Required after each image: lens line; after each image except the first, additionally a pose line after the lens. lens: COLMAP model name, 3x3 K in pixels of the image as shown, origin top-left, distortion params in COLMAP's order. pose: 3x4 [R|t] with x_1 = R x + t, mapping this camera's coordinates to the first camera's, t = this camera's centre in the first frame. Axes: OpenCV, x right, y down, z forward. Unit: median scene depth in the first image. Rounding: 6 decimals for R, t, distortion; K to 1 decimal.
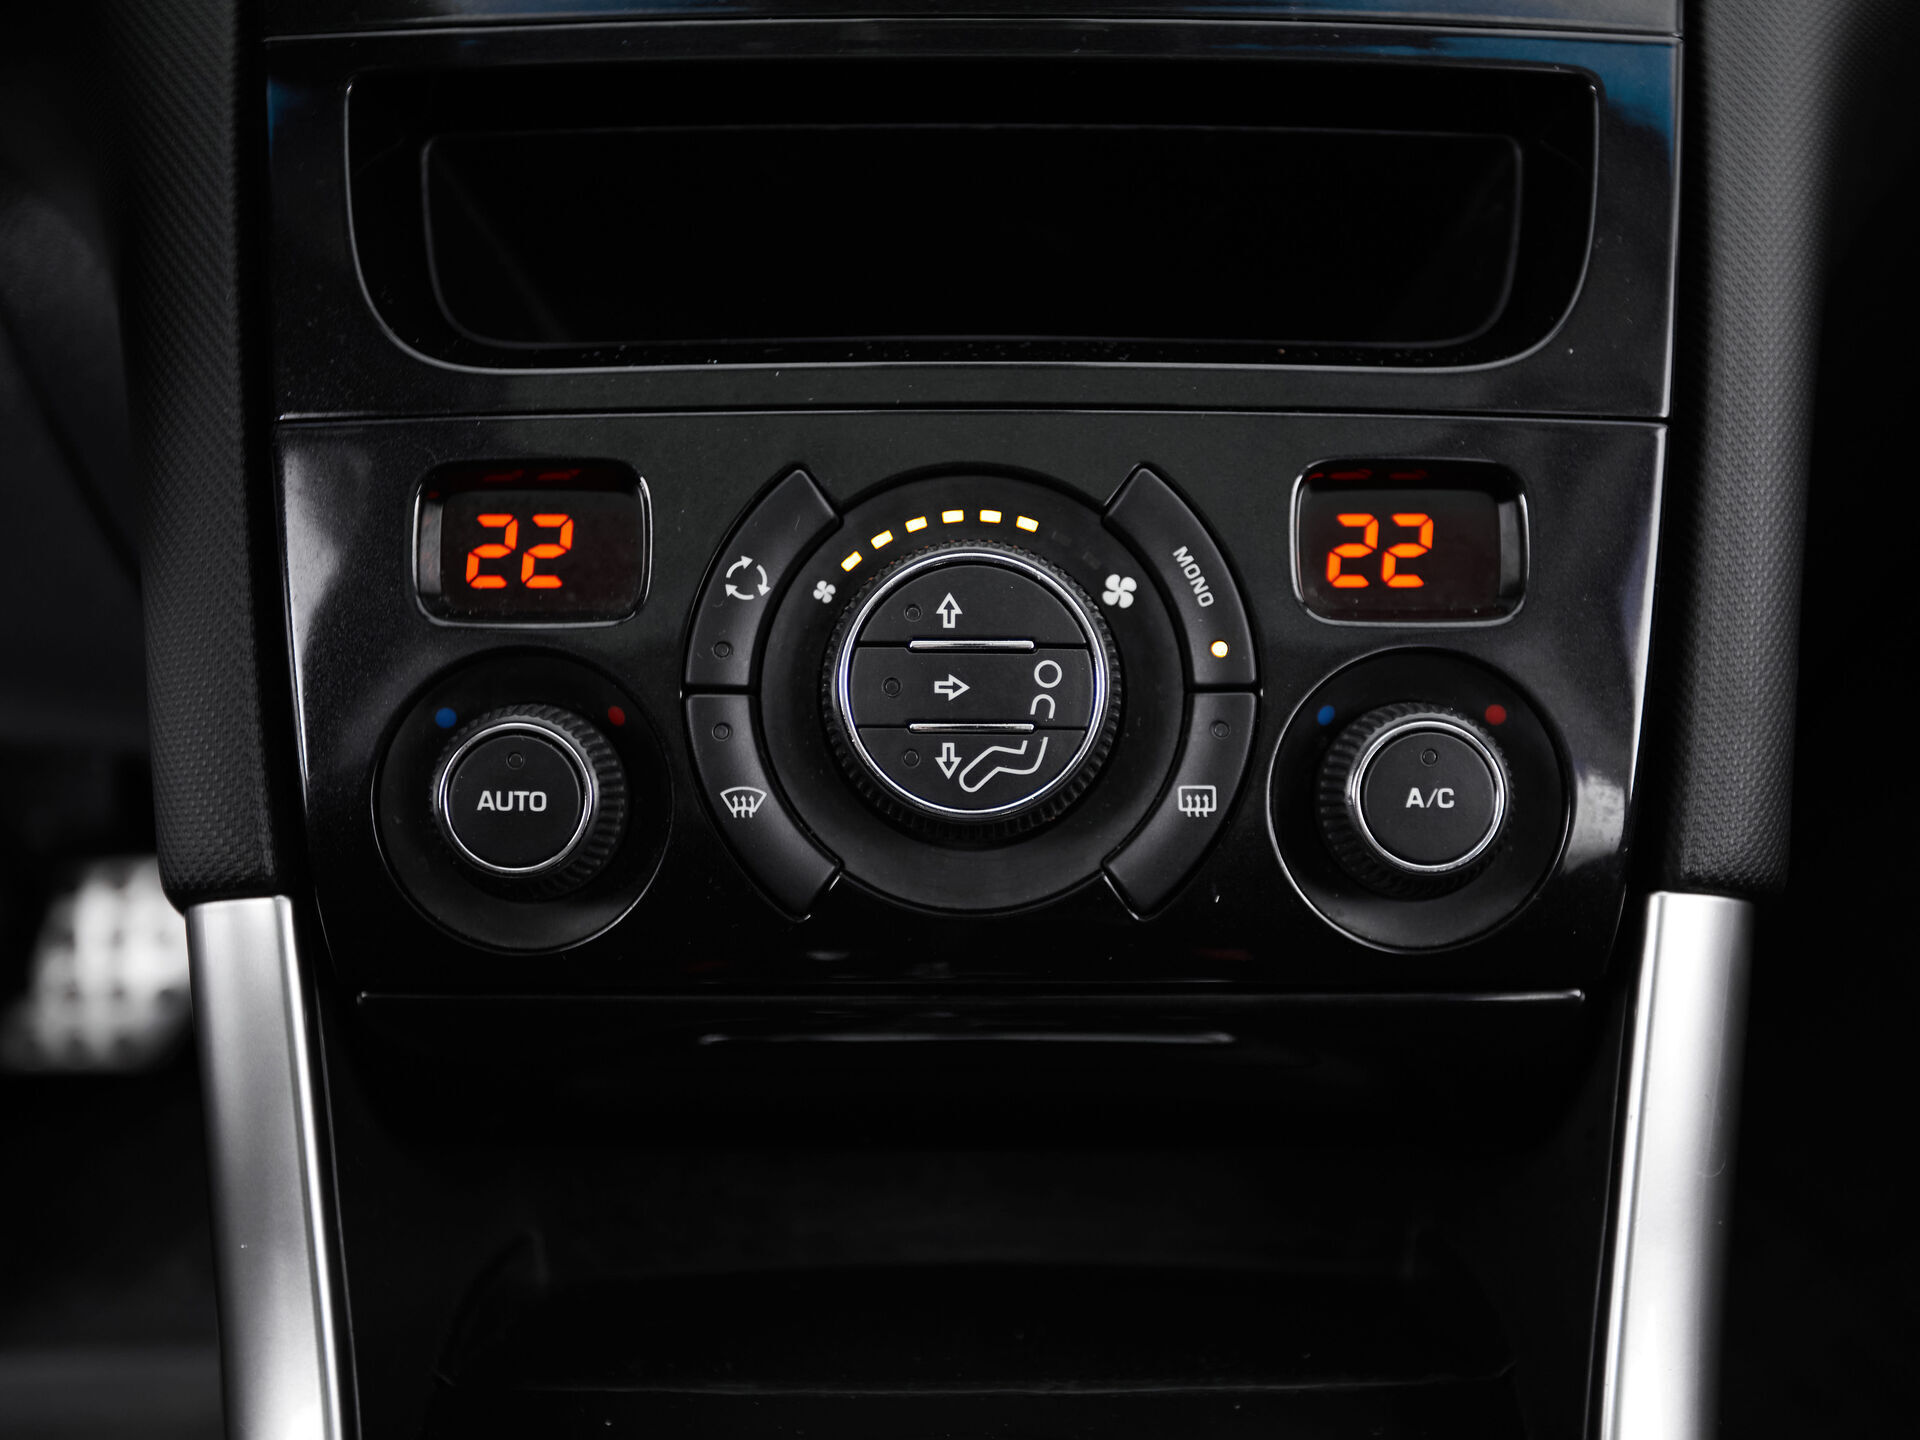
lens RADIAL K [[2332.0, 0, 1010.0], [0, 2332.0, 707.0], [0, 0, 1]] dist [0.017595, 0.000000]
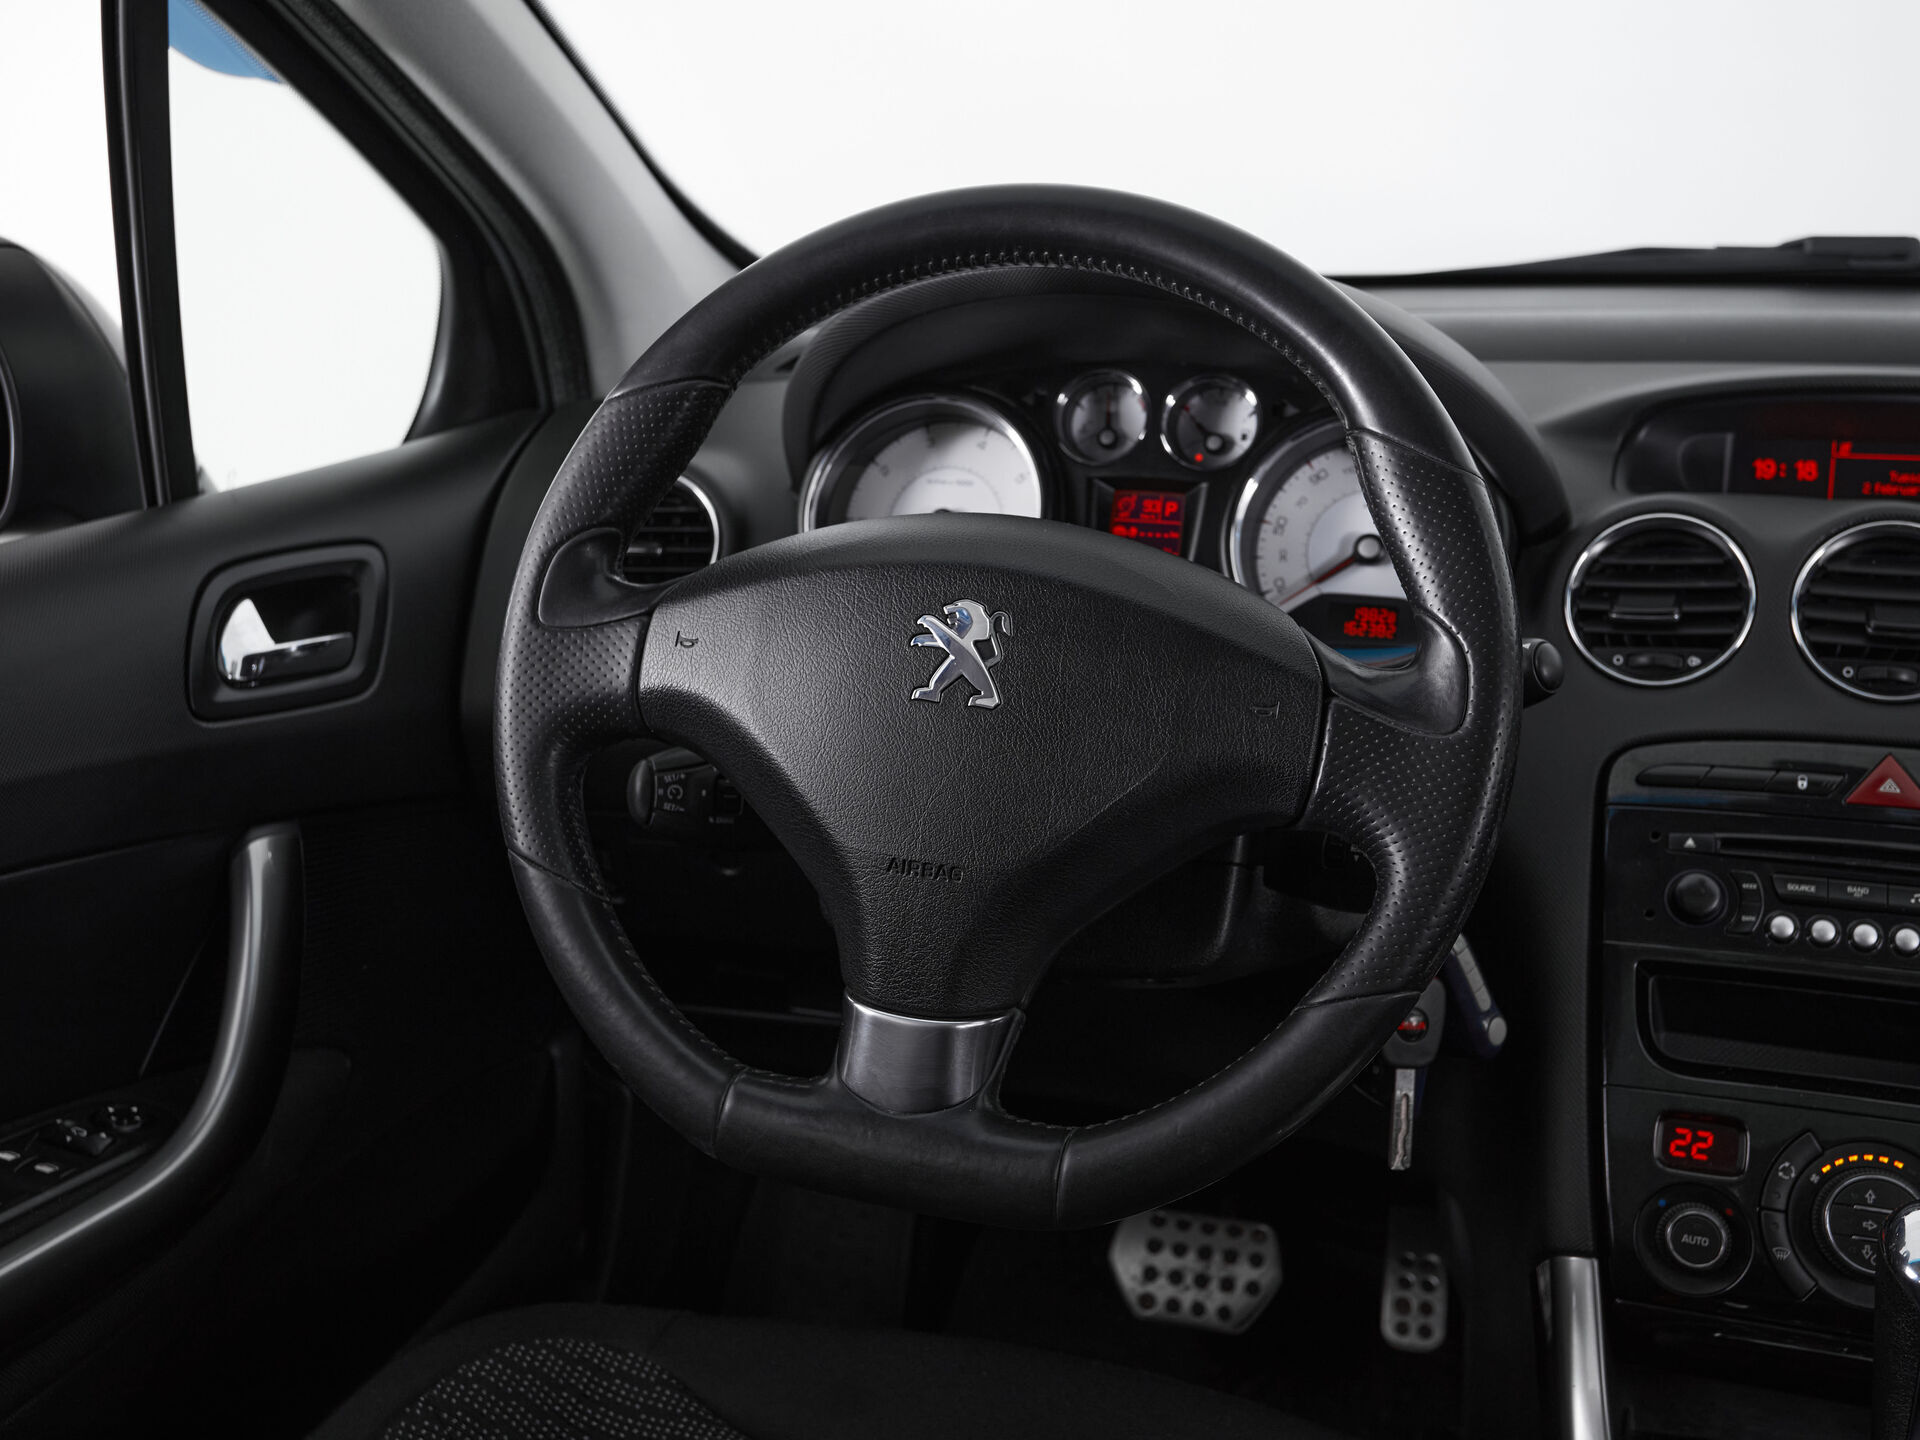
lens RADIAL K [[2030.3, 0, 959.5], [0, 2030.3, 728.8], [0, 0, 1]] dist [0.017169, 0.000000]
pose [[0.950277, 0.081504, -0.300549, -0.356205], [-0.118996, 0.986938, -0.108601, -0.189924], [0.287772, 0.138965, 0.947563, -1.612061]]
